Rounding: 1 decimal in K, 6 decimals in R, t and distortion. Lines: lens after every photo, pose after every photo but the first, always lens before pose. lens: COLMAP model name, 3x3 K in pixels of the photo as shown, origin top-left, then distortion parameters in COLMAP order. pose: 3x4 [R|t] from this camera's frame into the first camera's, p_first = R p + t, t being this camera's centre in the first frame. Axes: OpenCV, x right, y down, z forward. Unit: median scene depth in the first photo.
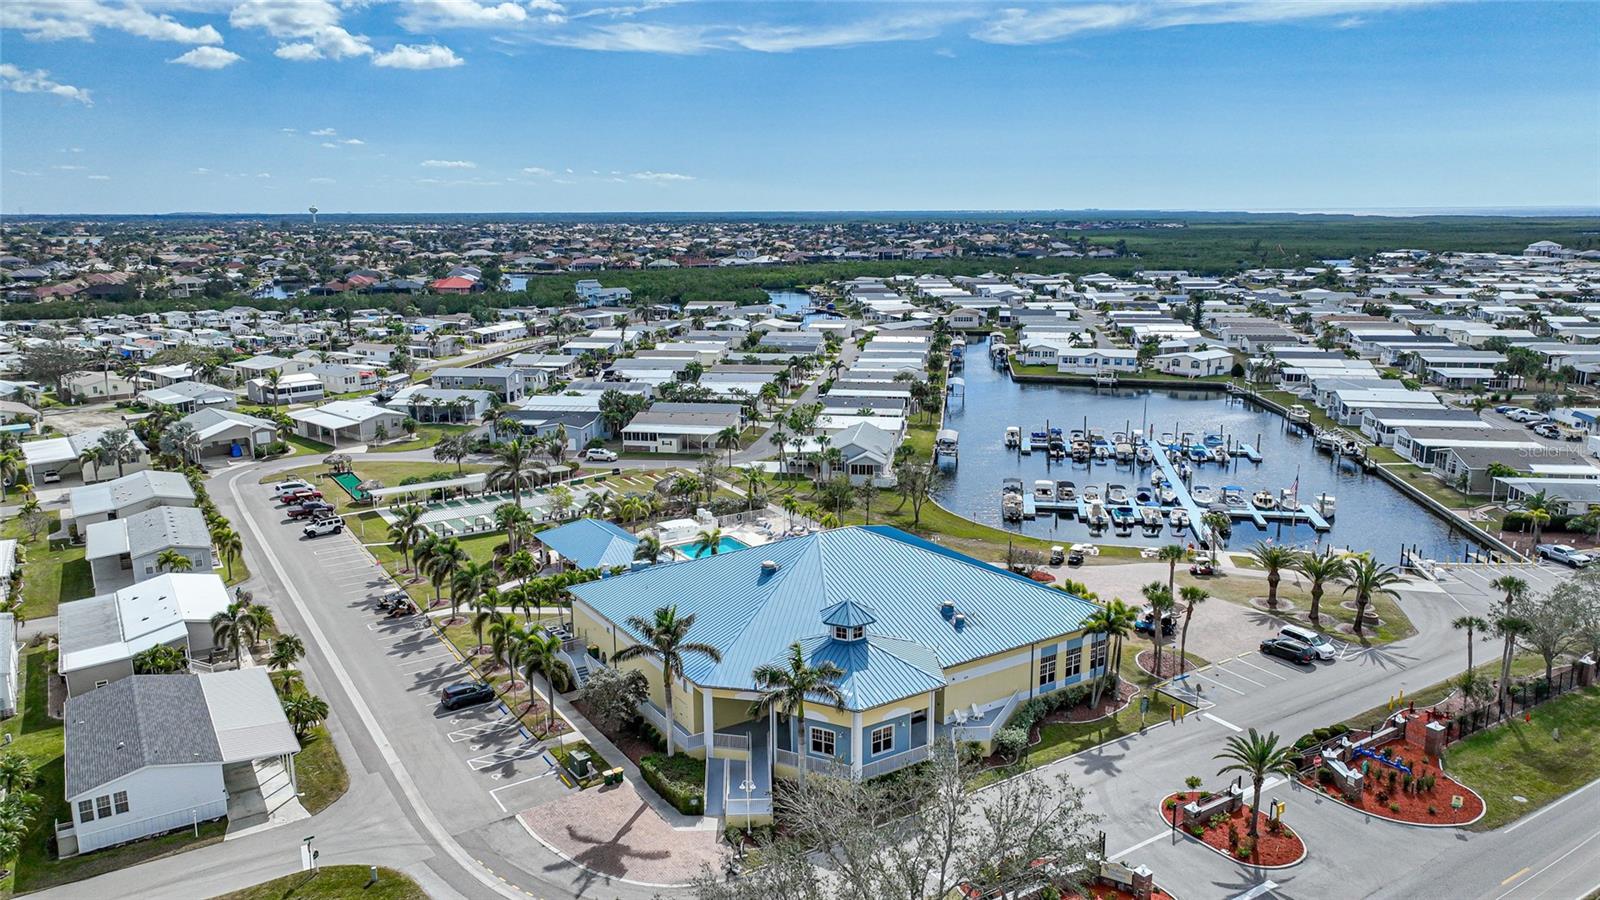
lens RADIAL K [[1128.0, 0, 800.0], [0, 1128.0, 450.0], [0, 0, 1]] dist [-0.005147, 0.024993]
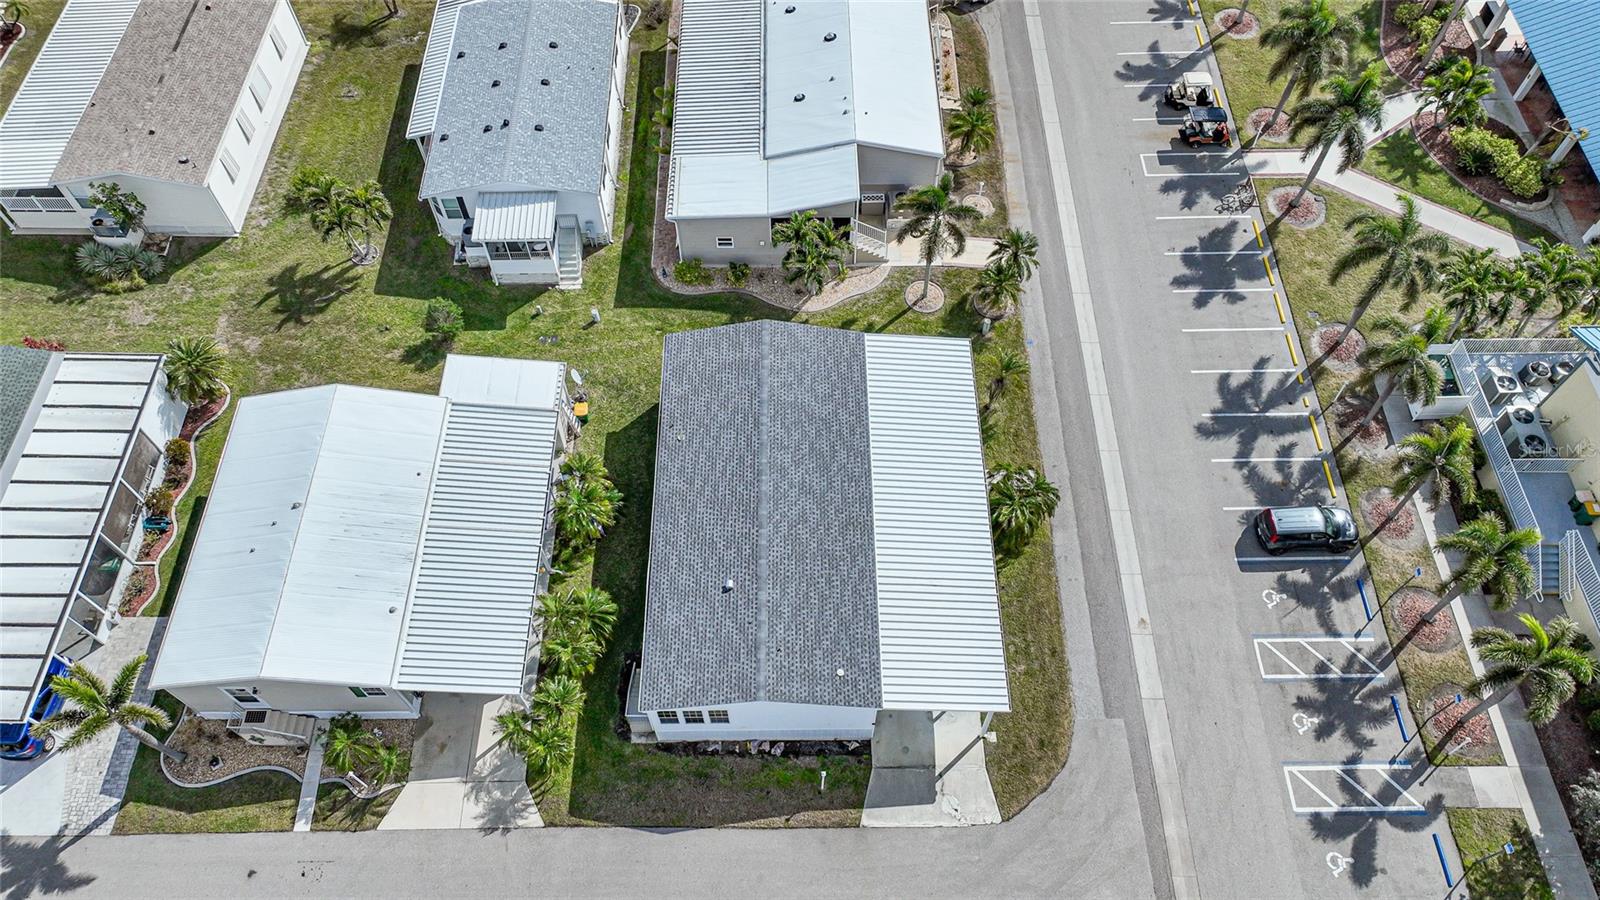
lens RADIAL K [[1128.0, 0, 800.0], [0, 1128.0, 450.0], [0, 0, 1]] dist [-0.005147, 0.024993]
pose [[0.845542, 0.452658, -0.283124, -0.181505], [-0.111424, 0.668215, 0.735577, -0.081324], [0.522152, -0.590415, 0.615441, 0.292515]]
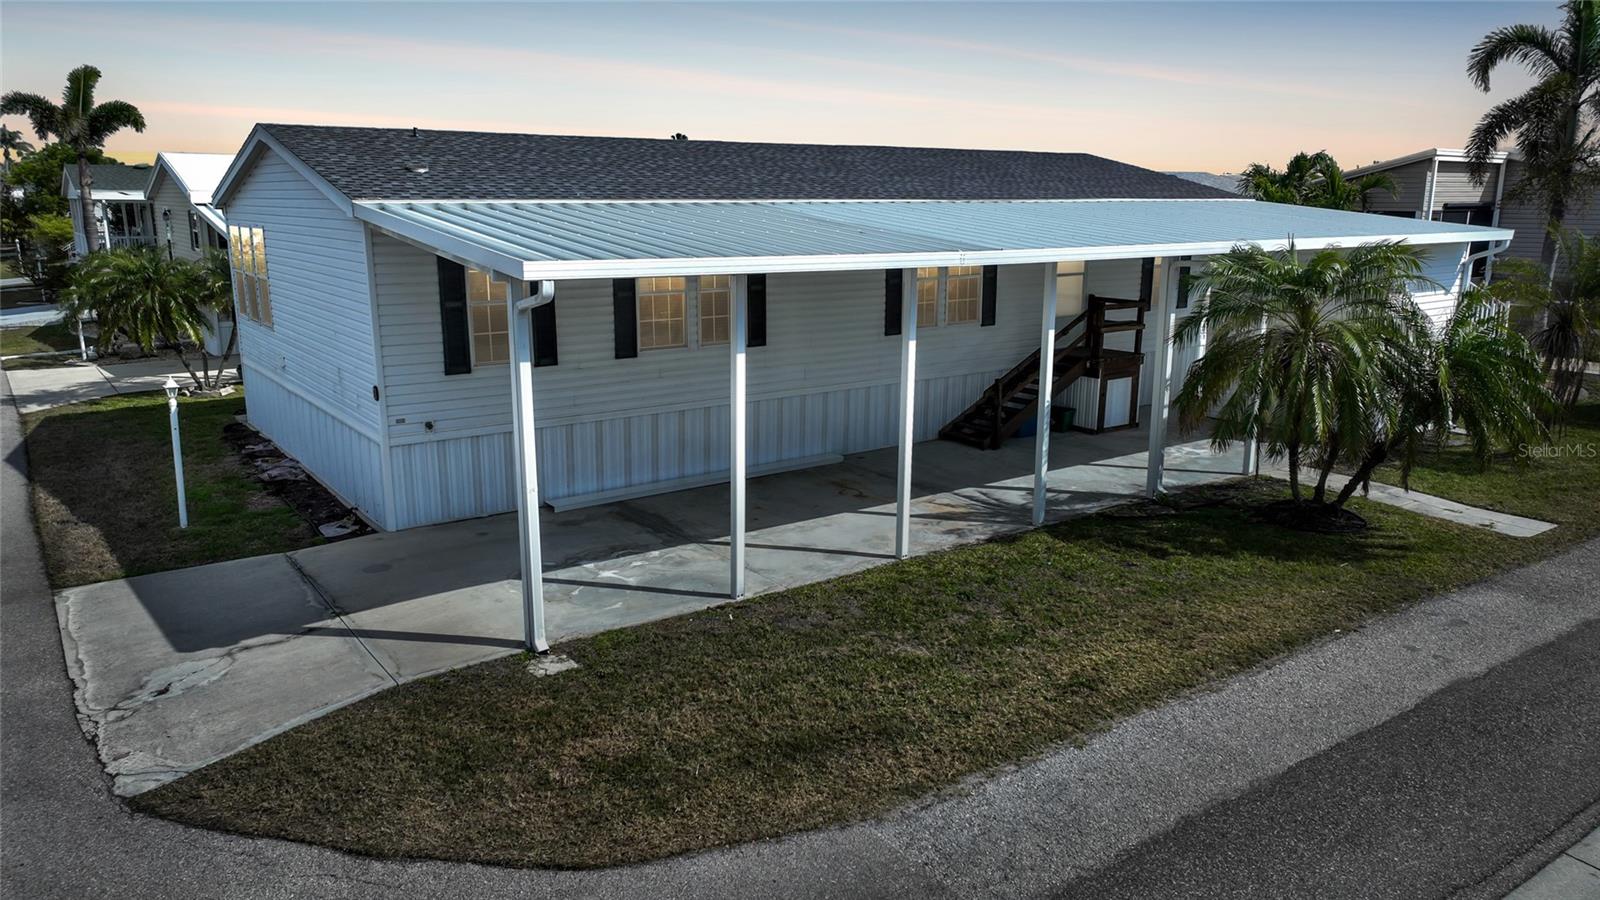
lens RADIAL K [[1128.0, 0, 800.0], [0, 1128.0, 450.0], [0, 0, 1]] dist [-0.005147, 0.024993]
pose [[0.056402, 0.226863, -0.972292, -0.137651], [-0.211877, 0.954381, 0.210393, 0.106086], [0.975667, 0.194139, 0.101896, 0.428154]]
